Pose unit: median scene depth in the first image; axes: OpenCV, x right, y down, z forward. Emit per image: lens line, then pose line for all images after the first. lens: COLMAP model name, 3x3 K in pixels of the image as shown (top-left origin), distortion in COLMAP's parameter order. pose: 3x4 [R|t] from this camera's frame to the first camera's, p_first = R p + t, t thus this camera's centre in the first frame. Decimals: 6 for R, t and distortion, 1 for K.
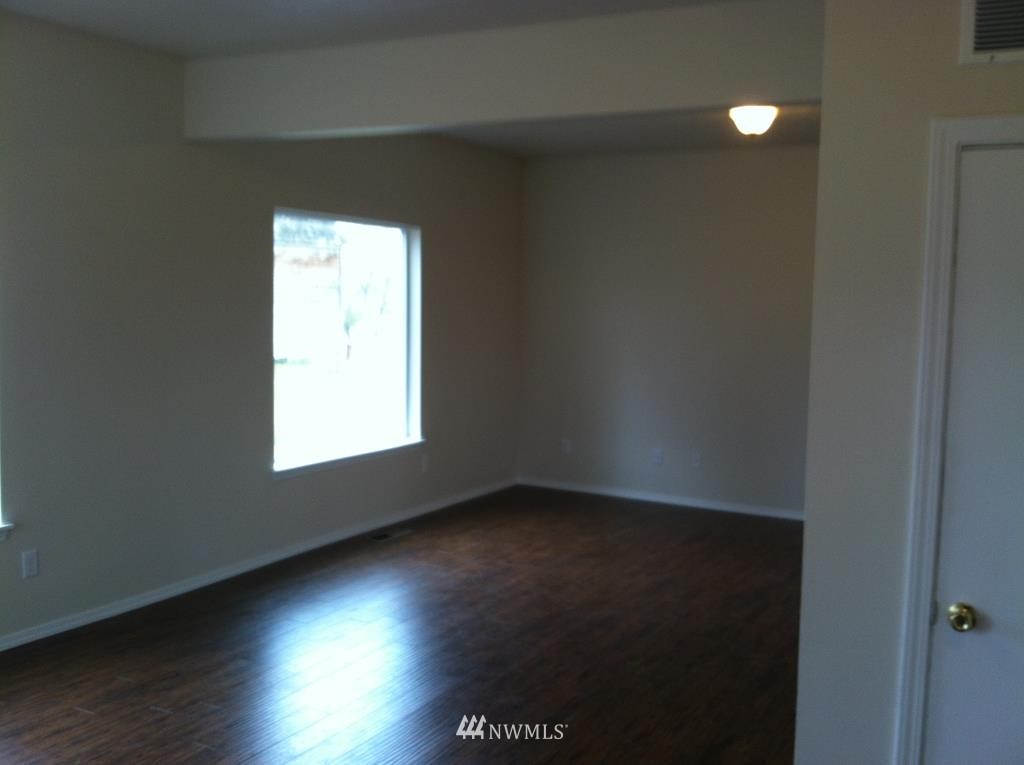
lens RADIAL K [[988.5, 0, 516.8], [0, 988.5, 401.2], [0, 0, 1]] dist [0.079620, -0.303088]
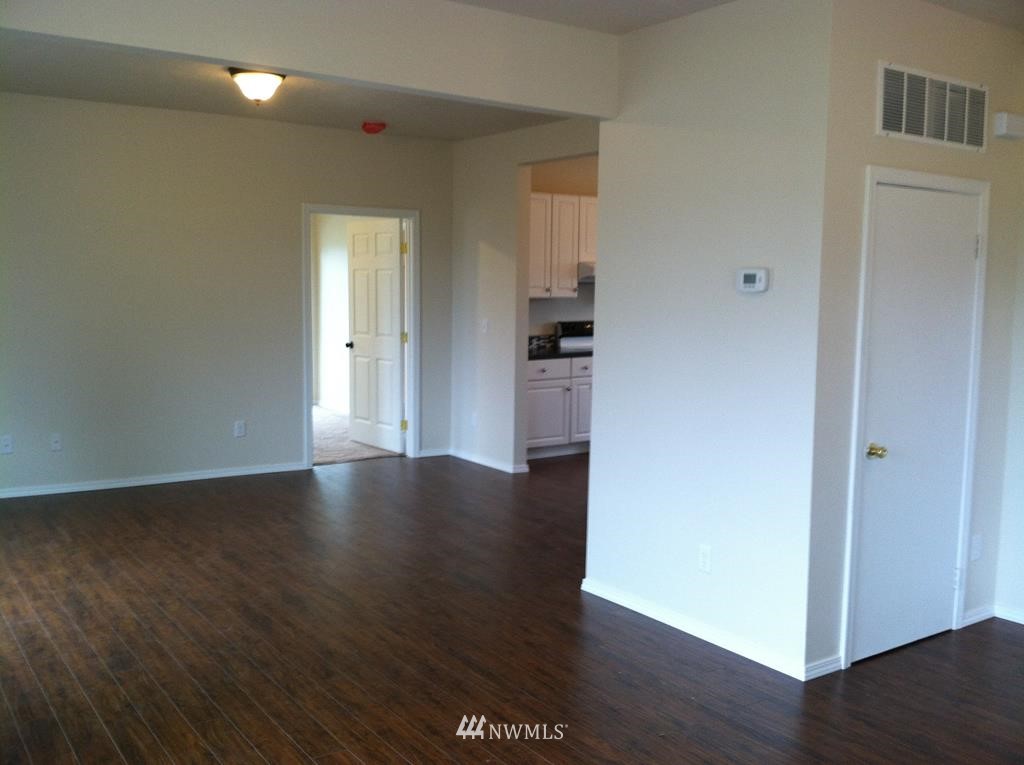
lens RADIAL K [[988.5, 0, 516.8], [0, 988.5, 401.2], [0, 0, 1]] dist [0.079620, -0.303088]
pose [[0.457016, -0.123322, 0.880868, -1.070558], [0.084316, 0.991889, 0.095119, -0.071936], [-0.885453, 0.030801, 0.463707, 0.567009]]
